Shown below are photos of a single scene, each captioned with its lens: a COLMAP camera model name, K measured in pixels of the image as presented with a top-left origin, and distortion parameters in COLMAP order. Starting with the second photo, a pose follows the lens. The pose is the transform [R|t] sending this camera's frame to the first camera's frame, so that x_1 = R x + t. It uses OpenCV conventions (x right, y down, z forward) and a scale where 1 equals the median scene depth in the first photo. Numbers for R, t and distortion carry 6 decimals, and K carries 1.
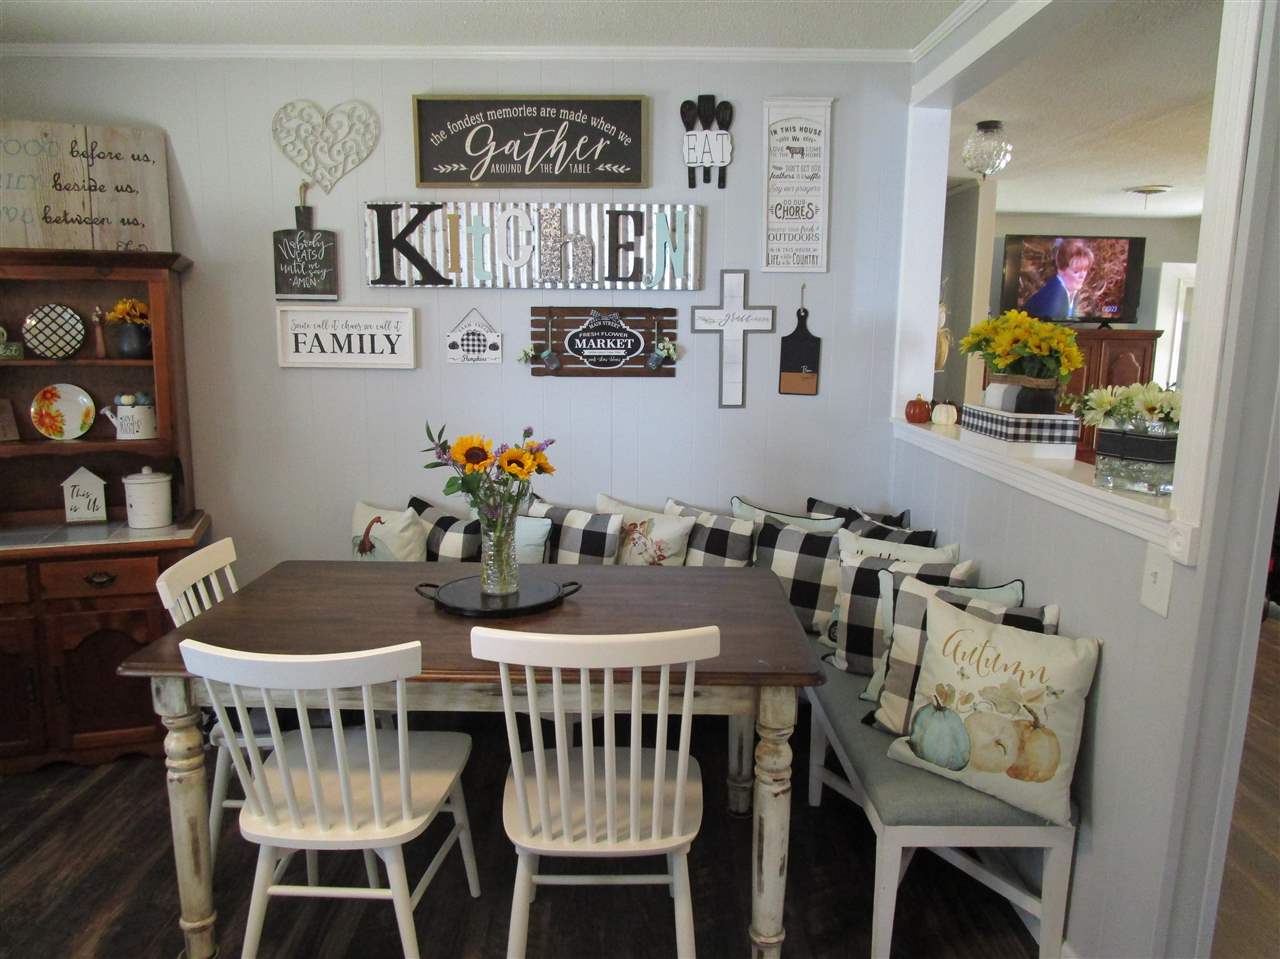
lens RADIAL K [[910.1, 0, 635.8], [0, 910.1, 481.4], [0, 0, 1]] dist [-0.031581, 0.006339]
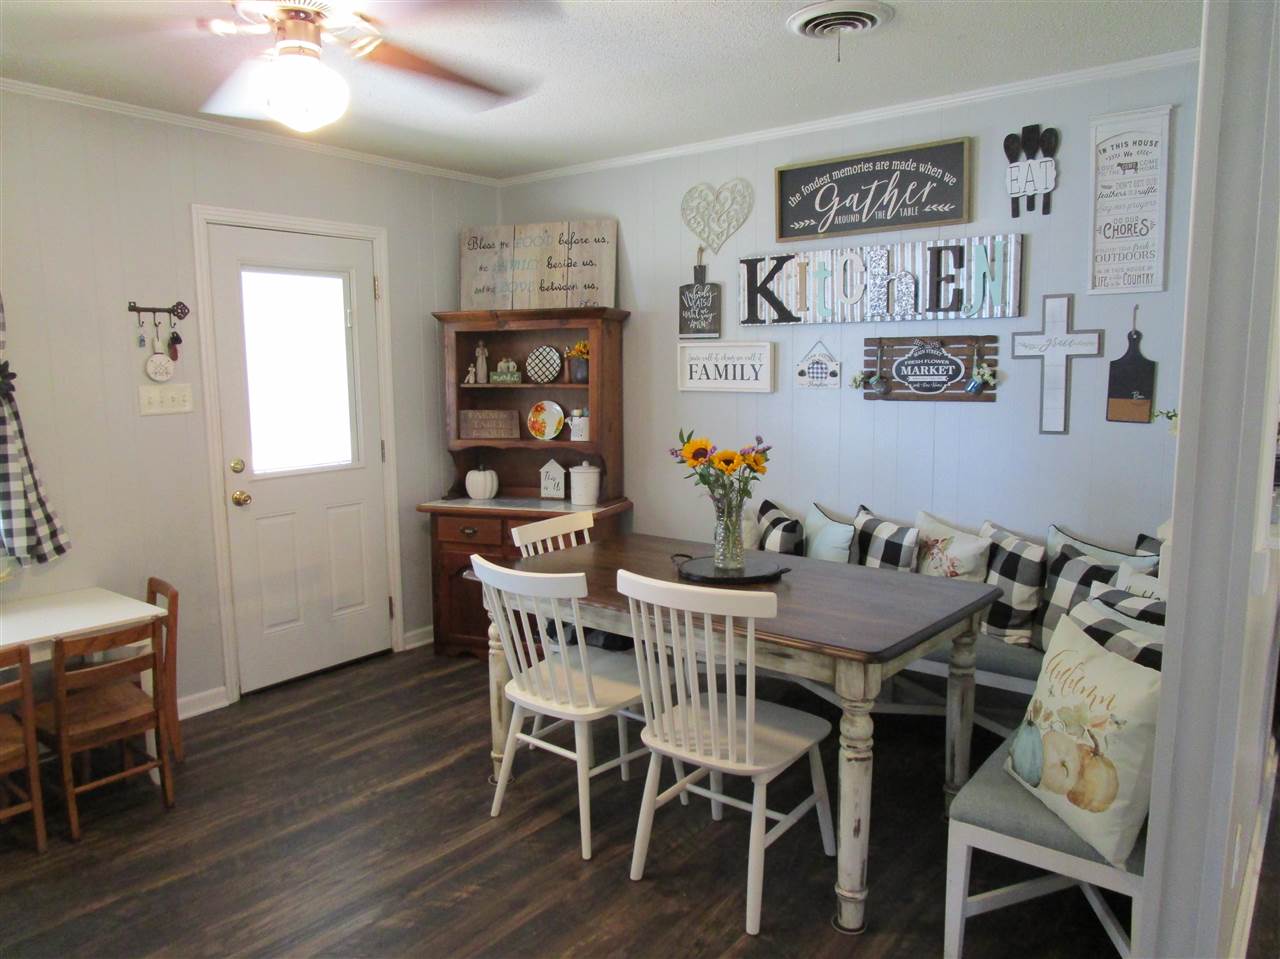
lens RADIAL K [[910.1, 0, 646.1], [0, 910.1, 485.9], [0, 0, 1]] dist [-0.031581, 0.006339]
pose [[0.782696, 0.065658, -0.618931, 0.393845], [-0.089504, 0.995958, -0.007531, 0.023335], [0.615935, 0.061291, 0.785409, -0.038652]]
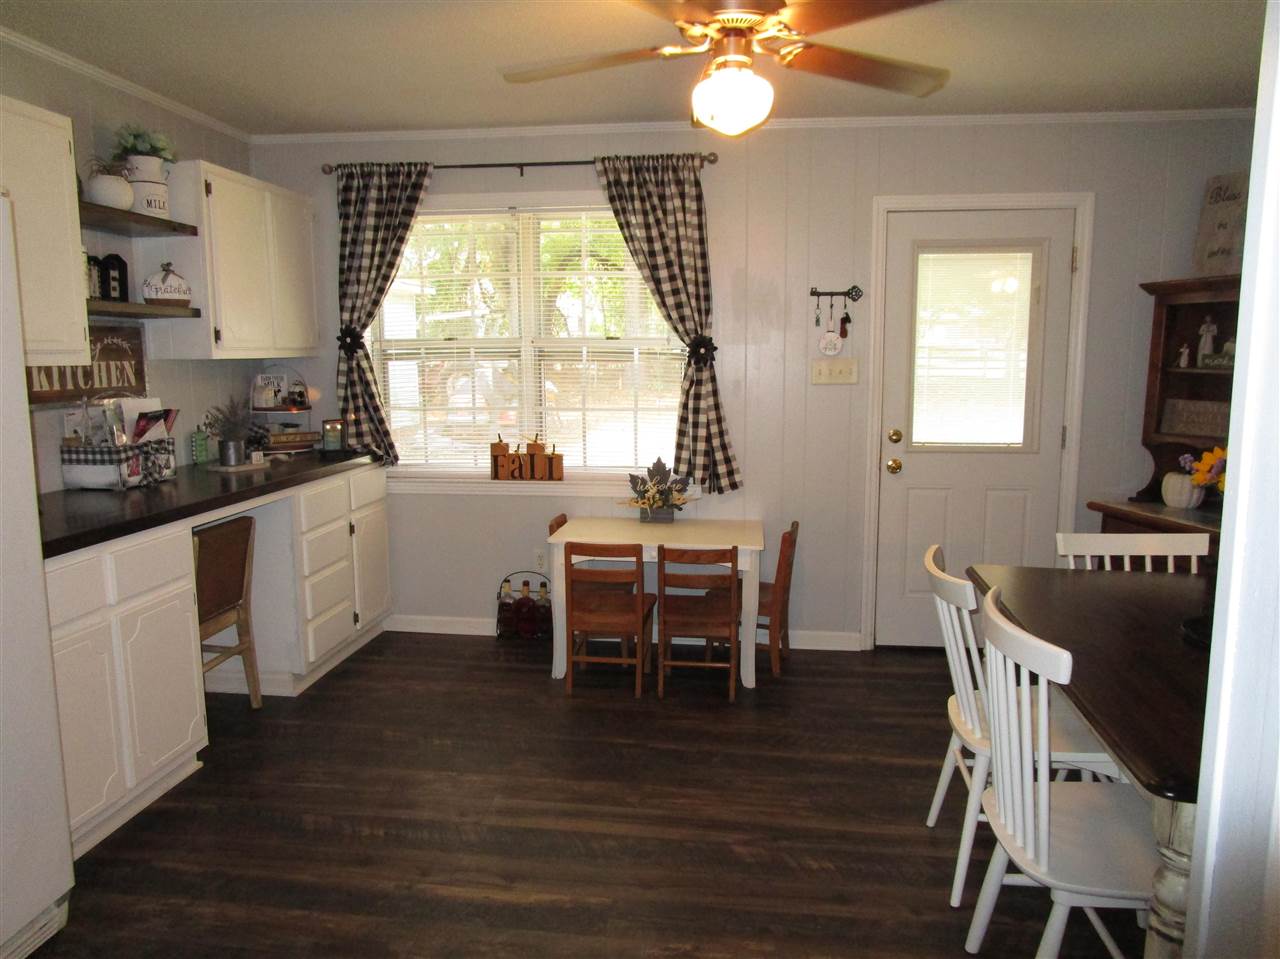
lens RADIAL K [[910.1, 0, 621.1], [0, 910.1, 484.1], [0, 0, 1]] dist [-0.031581, 0.006339]
pose [[-0.142827, 0.137865, -0.980099, 0.579011], [-0.168205, 0.972465, 0.161303, -0.046996], [0.975350, 0.187896, -0.115705, 0.389850]]
